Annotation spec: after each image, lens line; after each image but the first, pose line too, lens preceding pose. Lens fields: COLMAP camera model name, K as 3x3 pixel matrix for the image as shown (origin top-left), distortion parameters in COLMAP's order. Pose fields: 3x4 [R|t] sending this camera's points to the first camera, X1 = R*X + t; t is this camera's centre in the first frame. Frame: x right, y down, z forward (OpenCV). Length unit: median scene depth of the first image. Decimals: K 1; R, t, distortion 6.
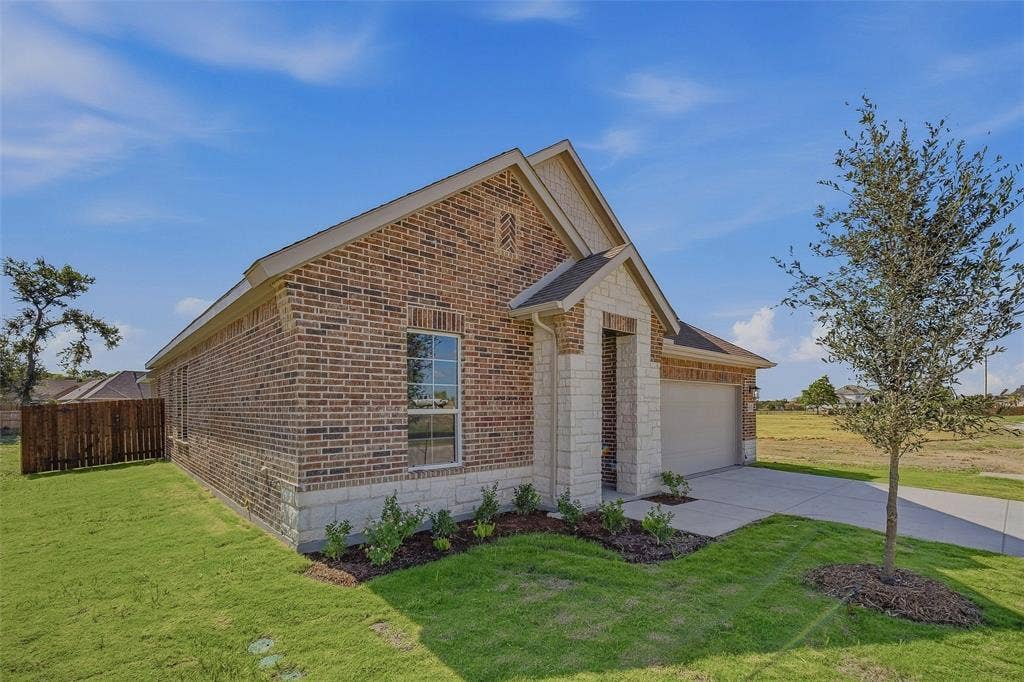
lens RADIAL K [[467.1, 0, 509.0], [0, 467.1, 411.7], [0, 0, 1]] dist [-0.001102, -0.000147]
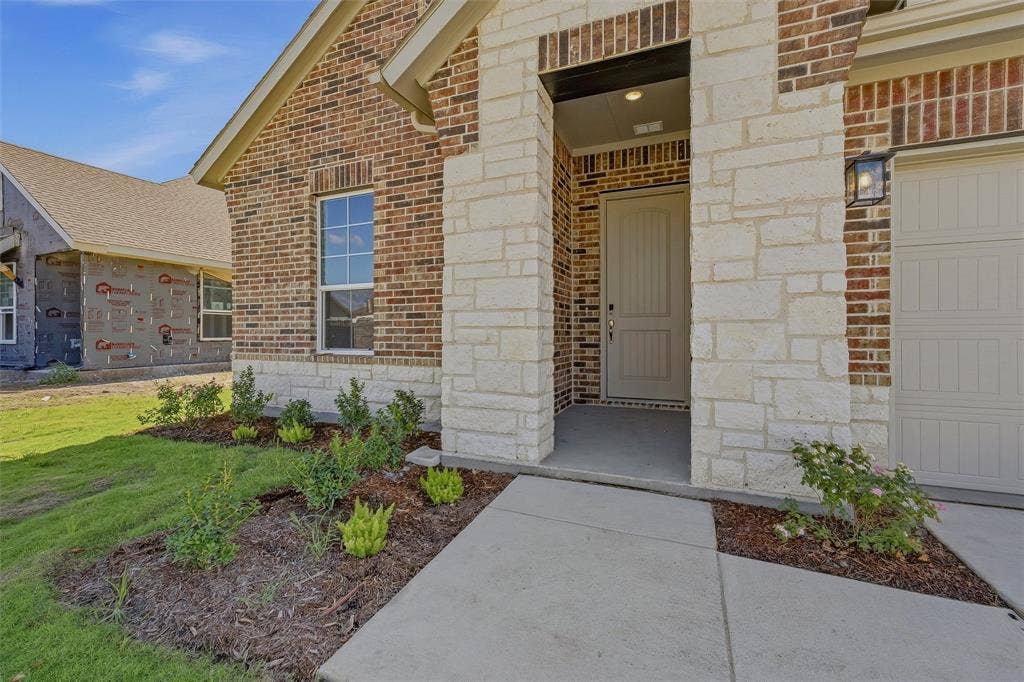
lens RADIAL K [[422.0, 0, 514.1], [0, 422.0, 335.3], [0, 0, 1]] dist [0.005429, -0.000183]
pose [[0.429426, 0.002257, -0.903099, 0.706632], [-0.007552, 0.999971, -0.001091, 0.092257], [0.903071, 0.007289, 0.429430, 1.012771]]
